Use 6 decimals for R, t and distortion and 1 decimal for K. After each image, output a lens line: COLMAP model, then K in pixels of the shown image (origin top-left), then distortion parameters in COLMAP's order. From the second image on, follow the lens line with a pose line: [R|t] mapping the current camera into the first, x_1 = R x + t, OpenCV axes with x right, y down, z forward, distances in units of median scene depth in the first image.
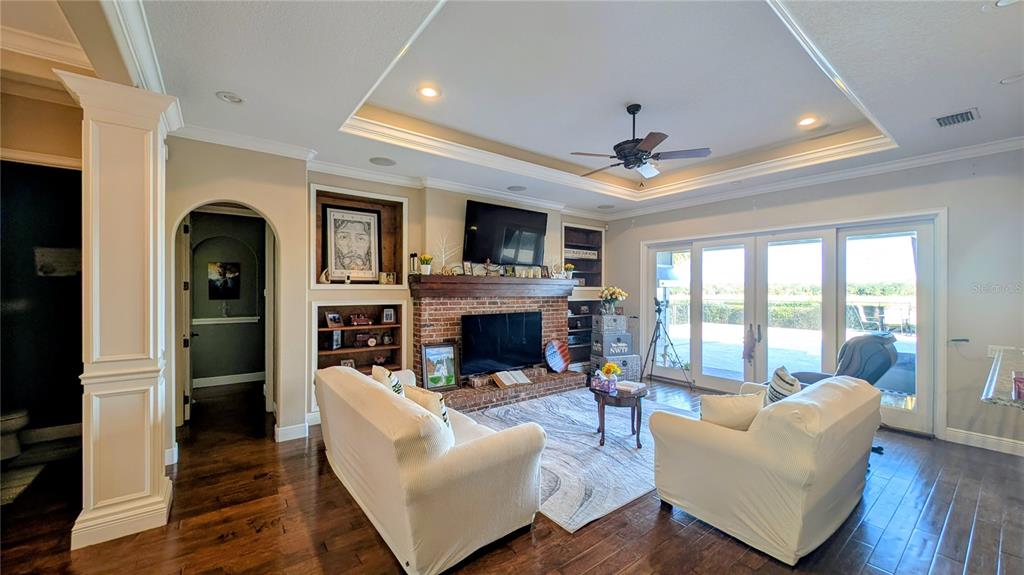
lens RADIAL K [[383.0, 0, 512.0], [0, 383.0, 287.5], [0, 0, 1]] dist [0.000053, -0.000028]
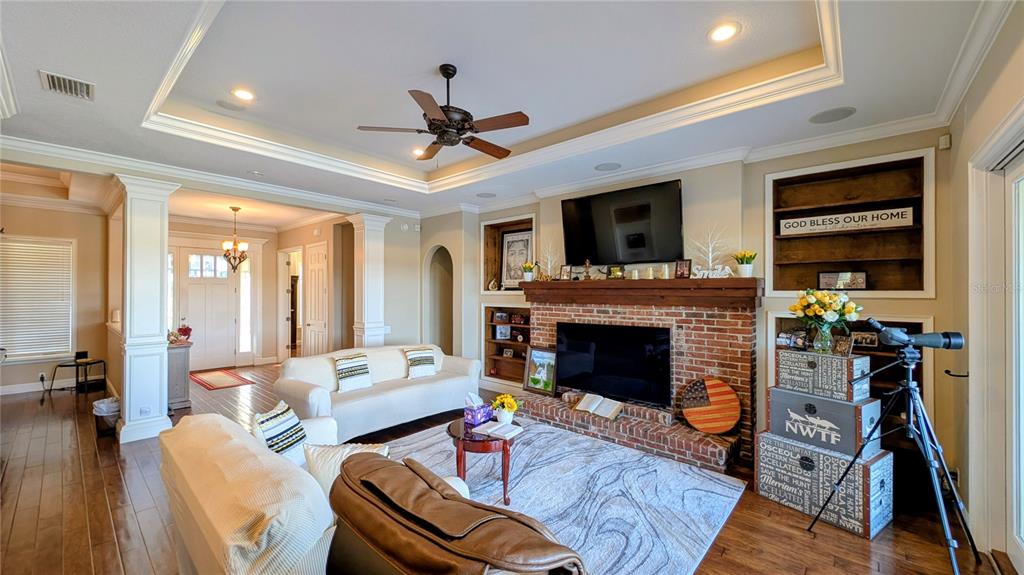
lens RADIAL K [[394.0, 0, 512.0], [0, 394.0, 287.5], [0, 0, 1]] dist [-0.000869, -0.000178]
pose [[0.201855, -0.011702, -0.979345, 0.819408], [0.006648, 0.999922, -0.010578, -0.004760], [0.979393, -0.004375, 0.201917, 0.693291]]
